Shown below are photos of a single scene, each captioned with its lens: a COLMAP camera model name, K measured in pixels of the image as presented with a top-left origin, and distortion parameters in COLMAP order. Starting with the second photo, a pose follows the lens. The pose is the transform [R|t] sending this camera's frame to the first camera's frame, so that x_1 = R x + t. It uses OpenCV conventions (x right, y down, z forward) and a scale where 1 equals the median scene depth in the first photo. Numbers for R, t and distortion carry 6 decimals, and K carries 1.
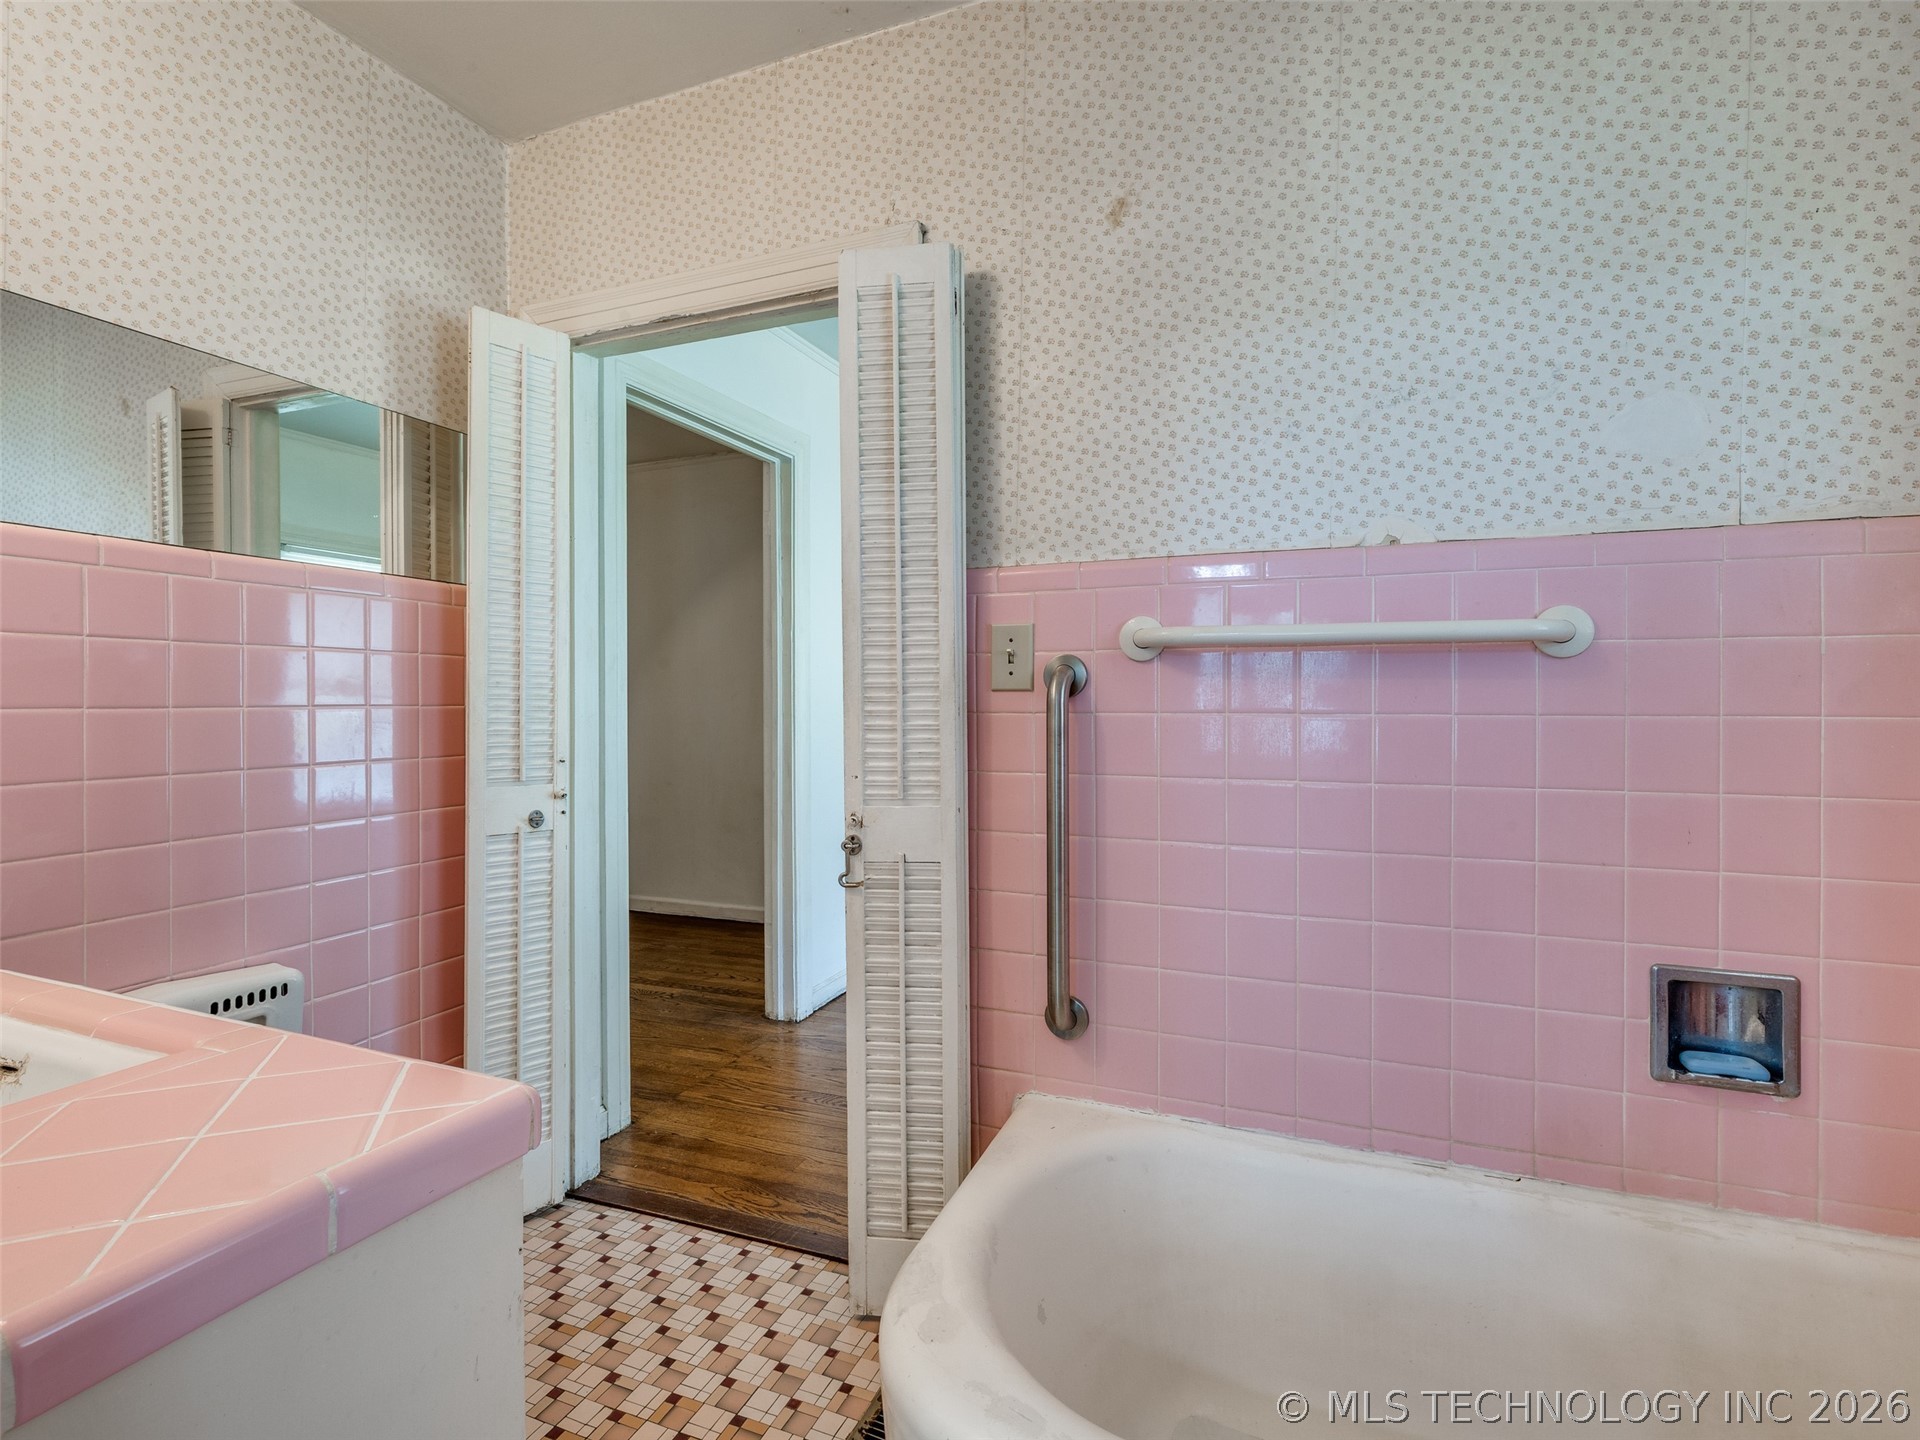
lens RADIAL K [[899.4, 0, 940.8], [0, 899.4, 713.9], [0, 0, 1]] dist [0.001508, 0.000916]
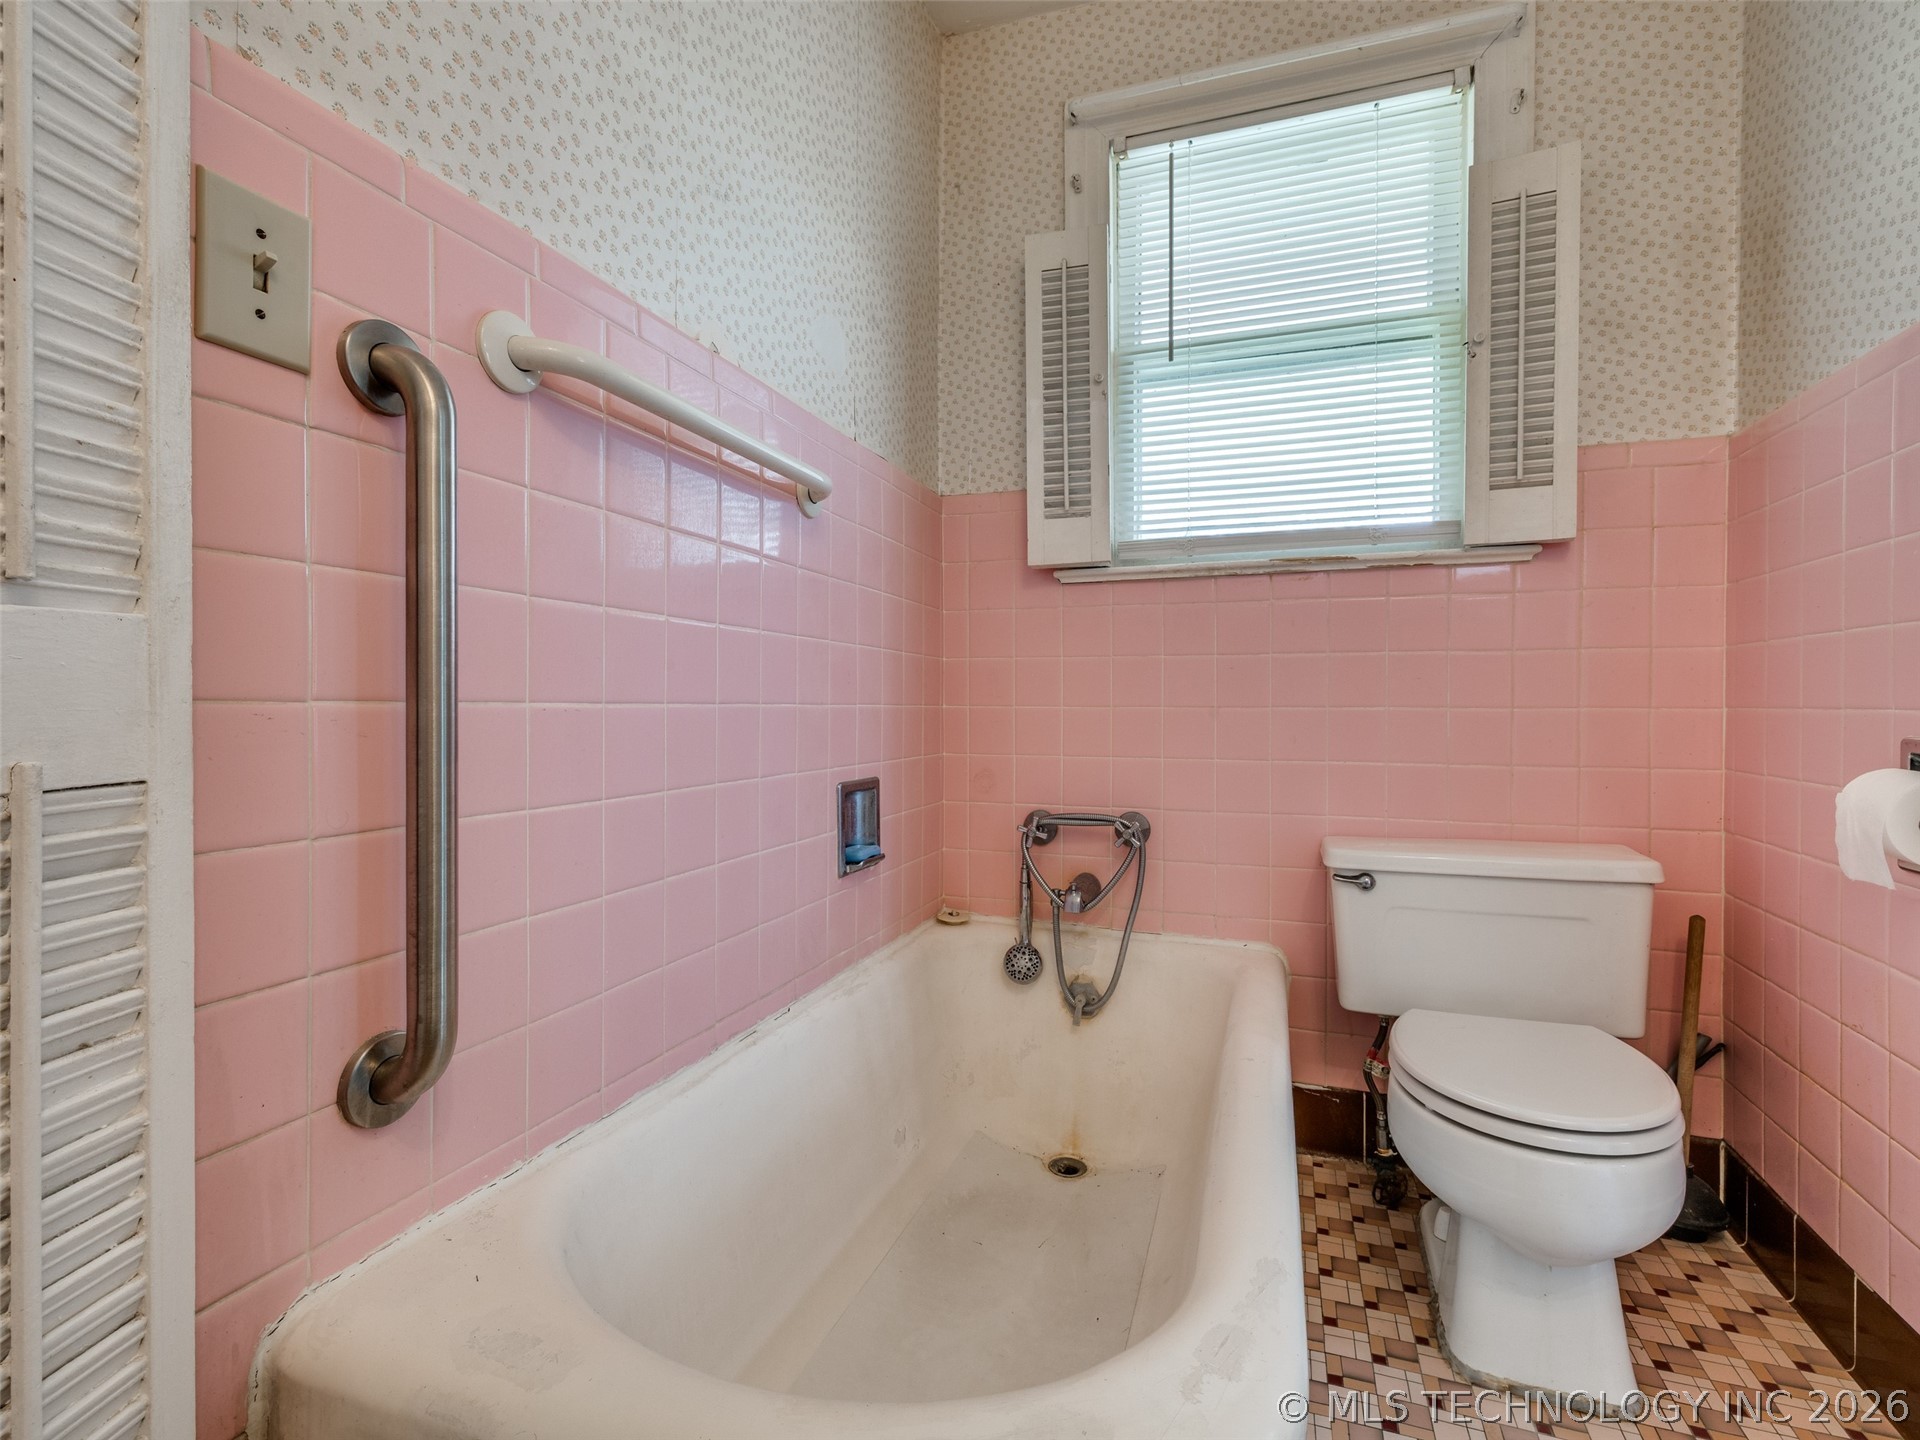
lens RADIAL K [[923.7, 0, 929.8], [0, 923.7, 700.3], [0, 0, 1]] dist [0.004251, 0.001584]
pose [[-0.019022, 0.005418, 0.999804, -0.380922], [0.002592, 0.999982, -0.005369, 0.146432], [-0.999816, 0.002490, -0.019036, 0.756852]]
